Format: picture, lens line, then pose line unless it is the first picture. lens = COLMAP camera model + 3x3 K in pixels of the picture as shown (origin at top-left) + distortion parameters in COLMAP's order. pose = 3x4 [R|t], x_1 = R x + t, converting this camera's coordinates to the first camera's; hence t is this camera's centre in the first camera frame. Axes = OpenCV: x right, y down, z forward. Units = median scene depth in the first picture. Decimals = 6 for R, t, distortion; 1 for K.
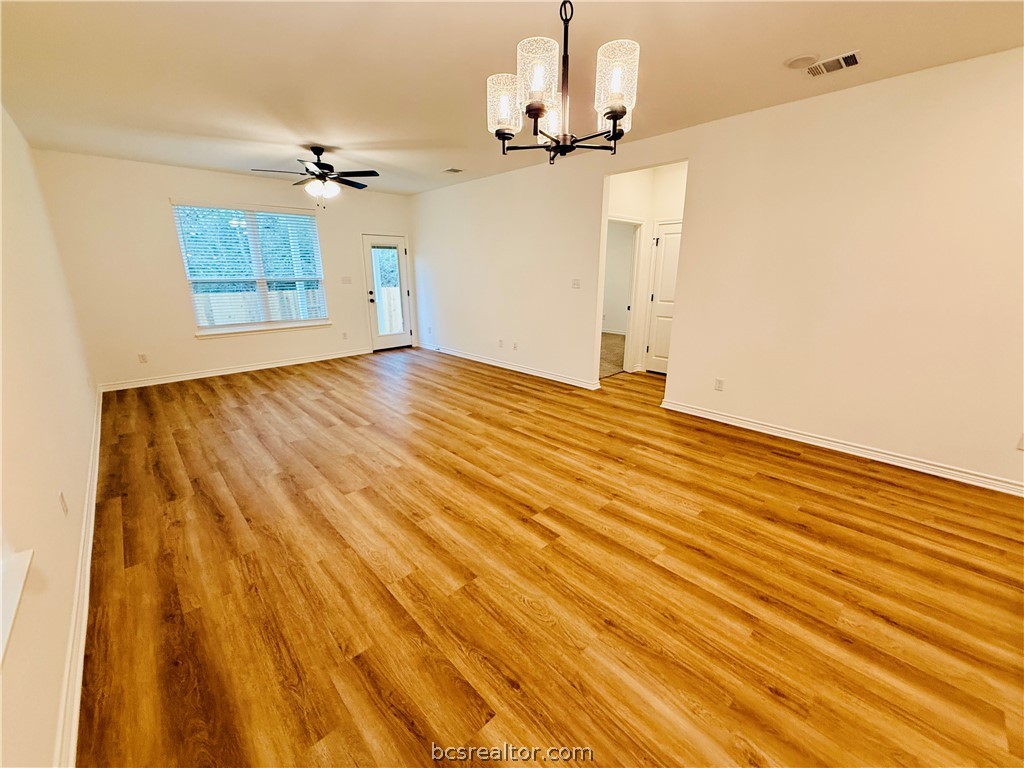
lens RADIAL K [[408.5, 0, 508.8], [0, 408.5, 381.8], [0, 0, 1]] dist [-0.000753, -0.000706]
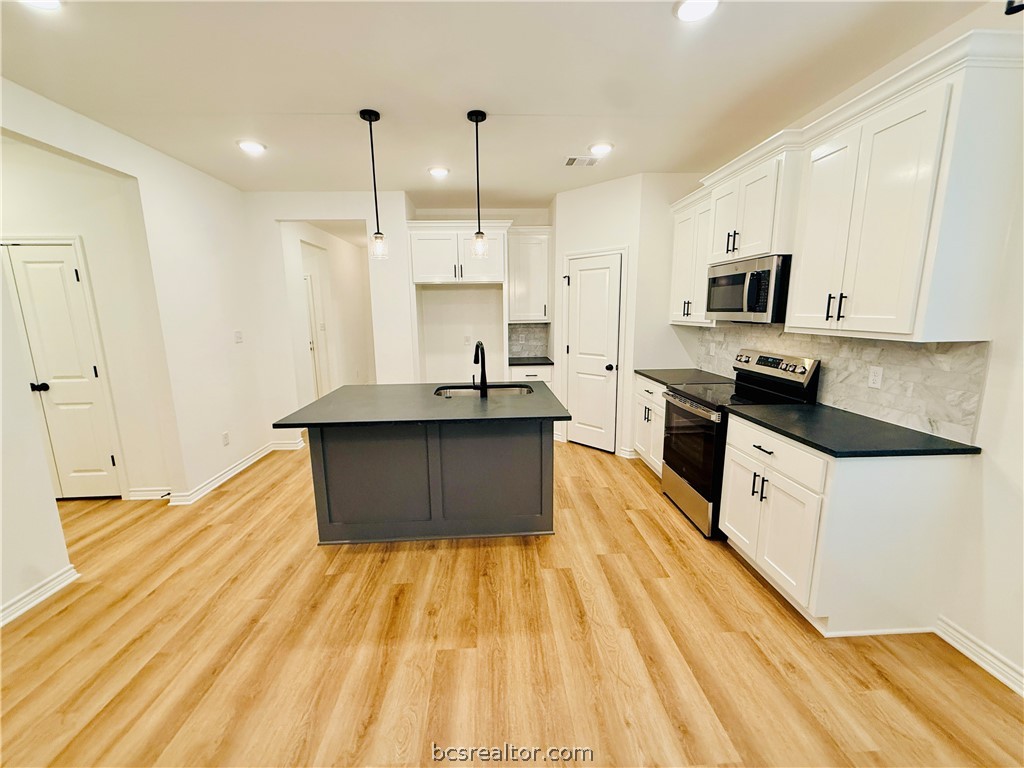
lens RADIAL K [[408.5, 0, 508.8], [0, 408.5, 381.8], [0, 0, 1]] dist [-0.000753, -0.000706]
pose [[-0.761510, -0.098987, 0.640550, 0.228020], [0.187436, 0.912412, 0.363830, -0.349290], [-0.620460, 0.397122, -0.676257, 1.153926]]
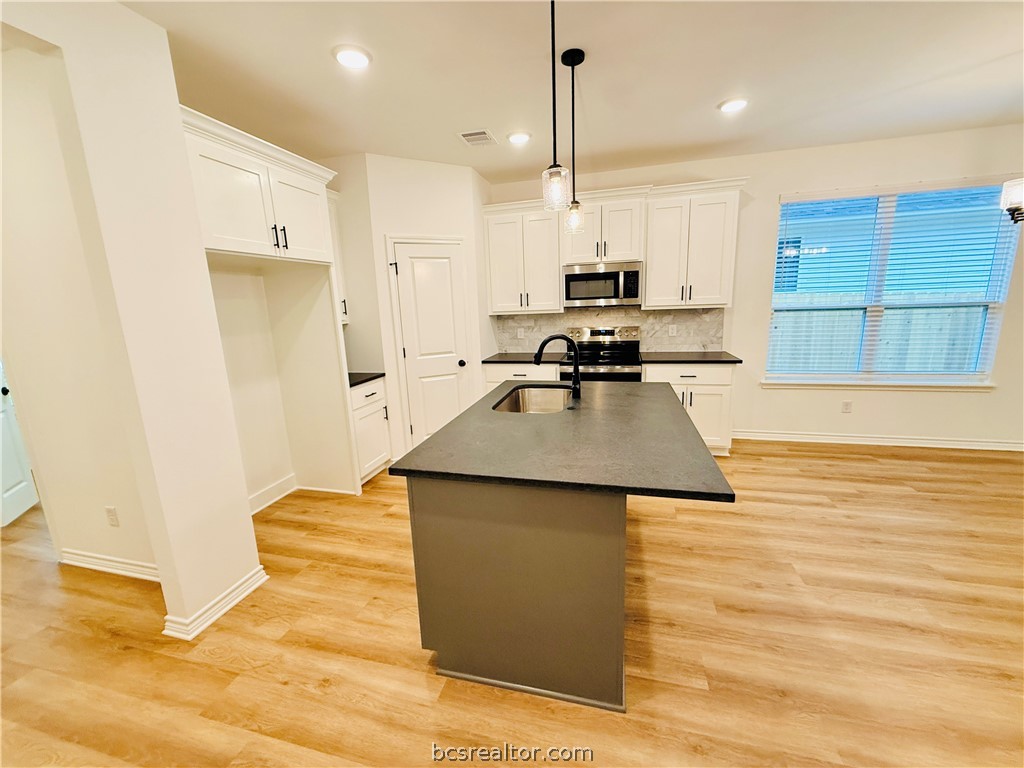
lens RADIAL K [[408.5, 0, 508.8], [0, 408.5, 381.8], [0, 0, 1]] dist [-0.000753, -0.000706]
pose [[-0.849792, 0.139983, -0.508191, 2.311662], [-0.097941, 0.905375, 0.413163, -0.321158], [0.517939, 0.400875, -0.755671, 1.043437]]
